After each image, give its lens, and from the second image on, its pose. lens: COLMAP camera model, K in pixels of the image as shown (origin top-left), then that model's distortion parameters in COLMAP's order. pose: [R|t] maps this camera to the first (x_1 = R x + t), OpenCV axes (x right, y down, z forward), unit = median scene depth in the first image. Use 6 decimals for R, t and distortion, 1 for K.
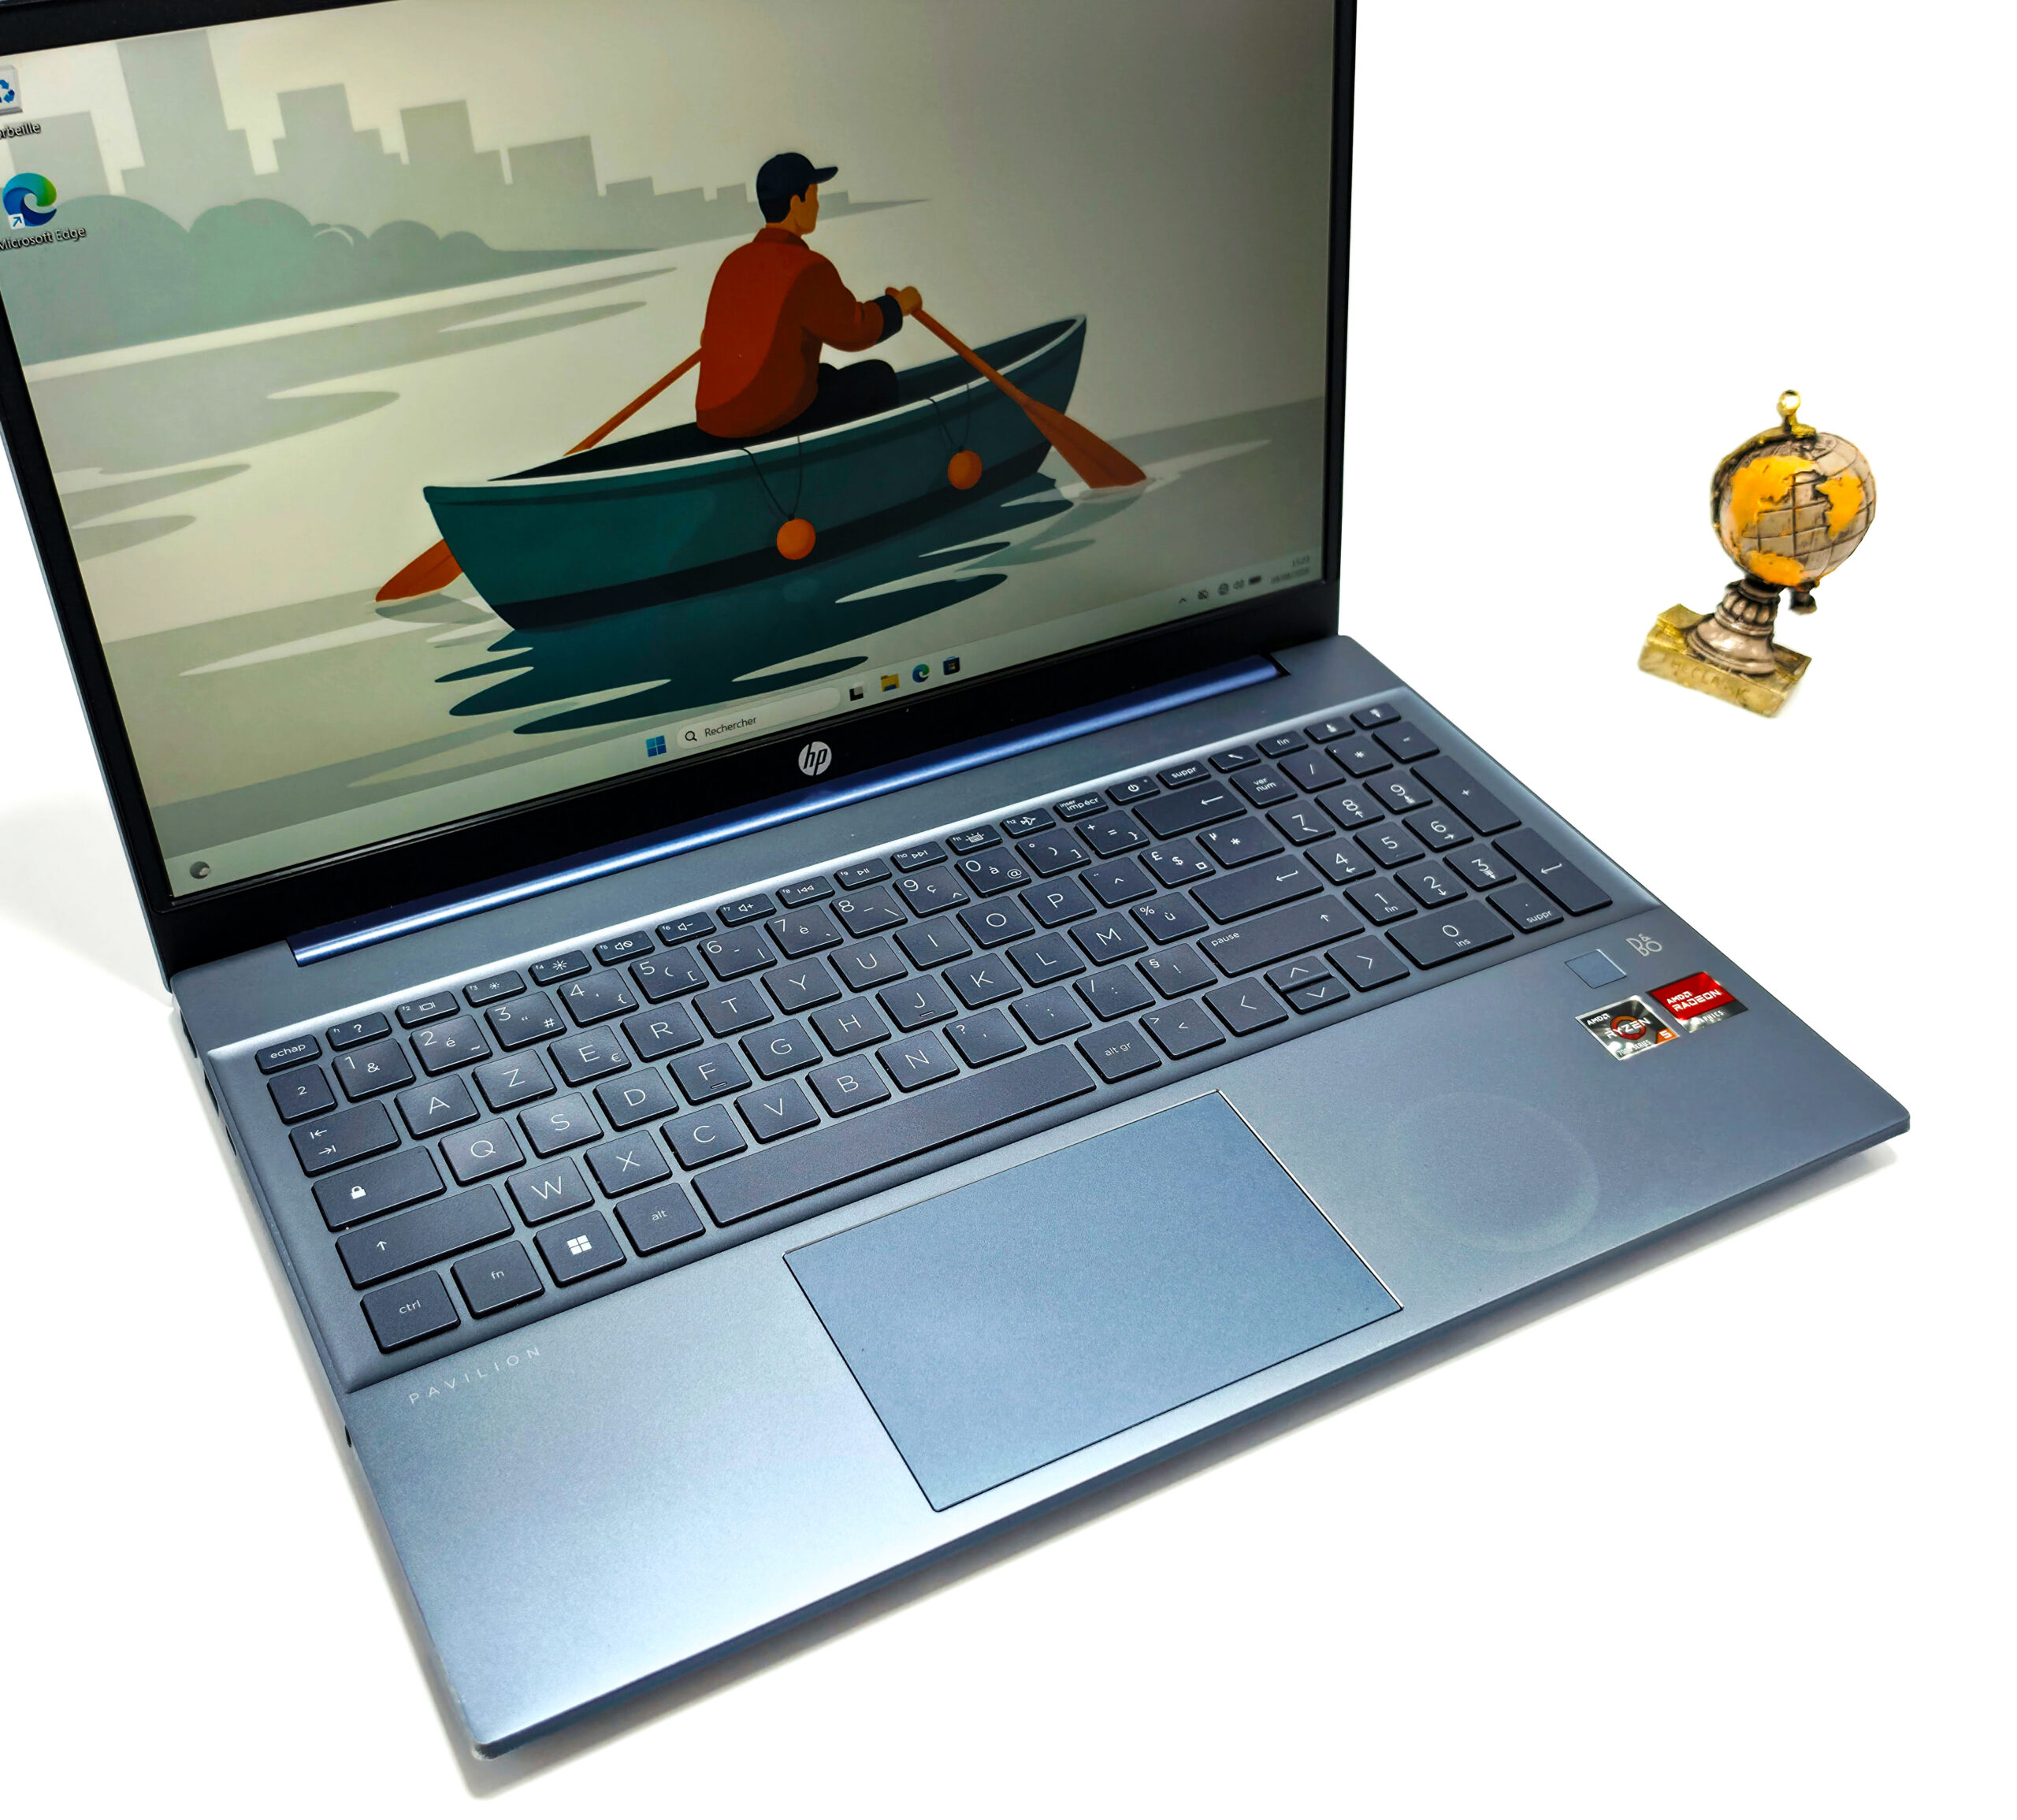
lens RADIAL K [[2241.6, 0, 1006.9], [0, 2241.6, 970.9], [0, 0, 1]] dist [0.133553, -0.259533]
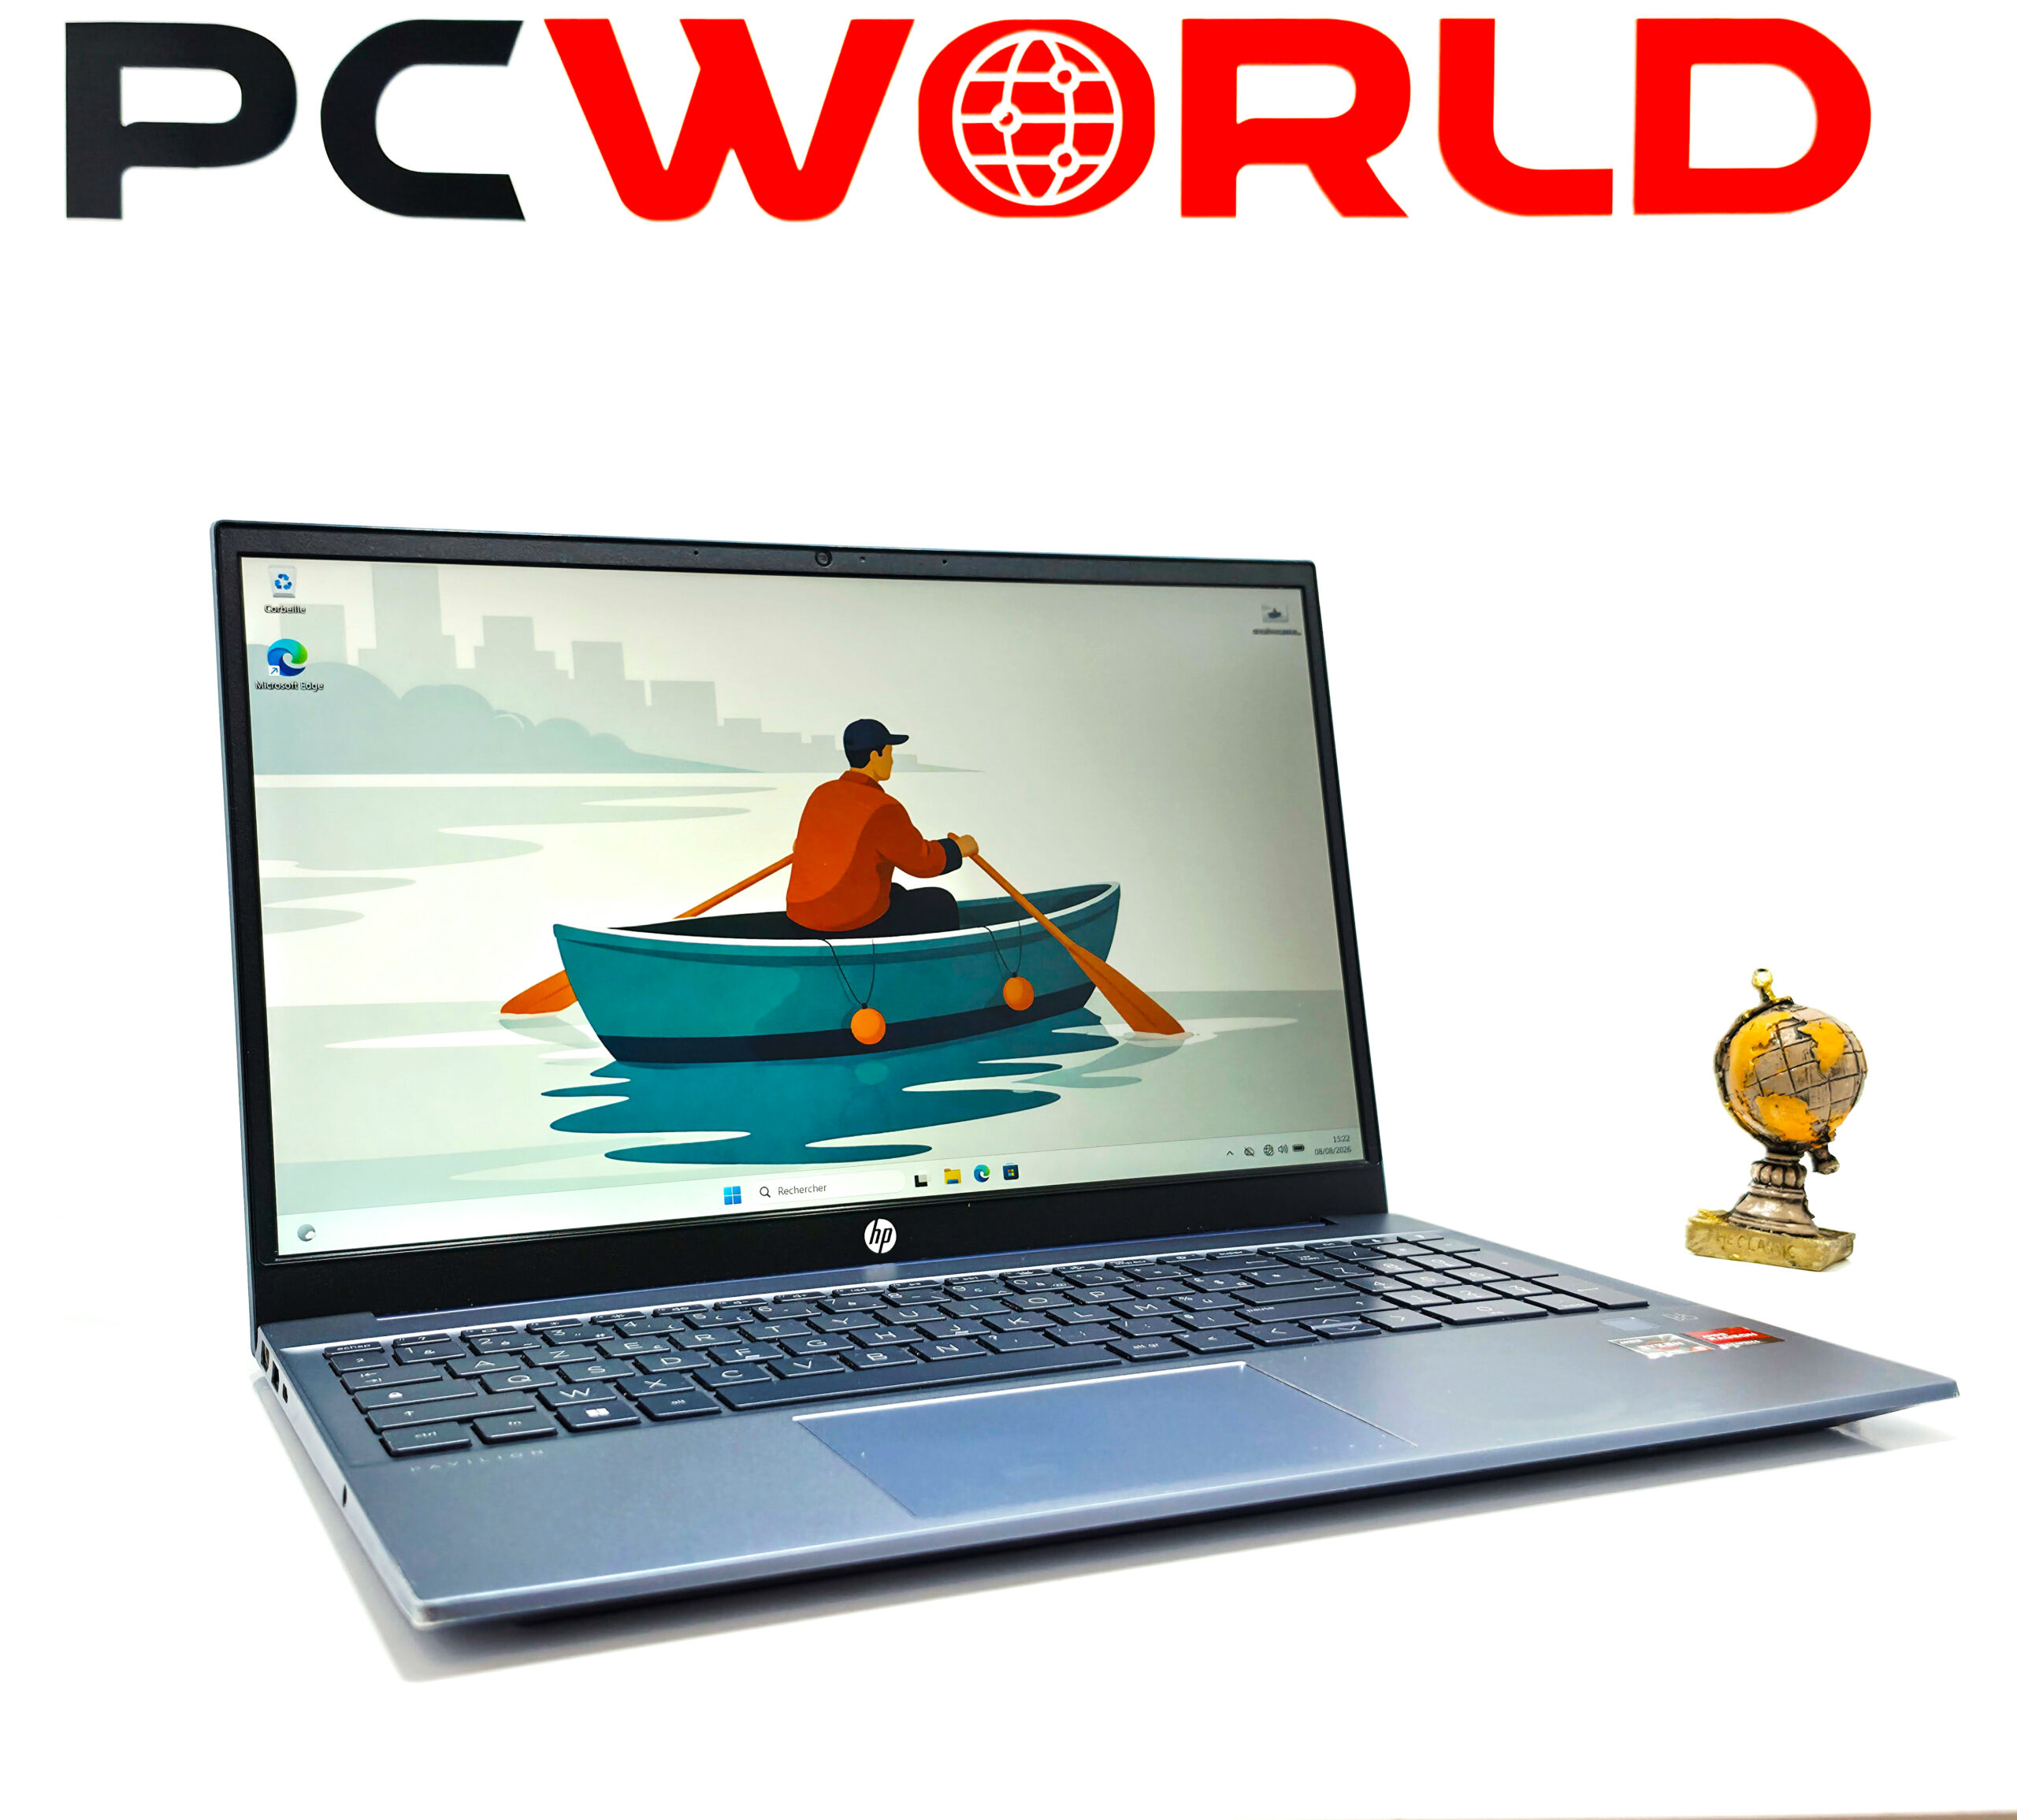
lens RADIAL K [[2241.6, 0, 1006.9], [0, 2241.6, 970.9], [0, 0, 1]] dist [0.133553, -0.259533]
pose [[0.993940, -0.048173, -0.098810, 0.092389], [-0.022644, 0.789865, -0.612862, 0.489279], [0.107570, 0.611385, 0.783988, 0.086411]]
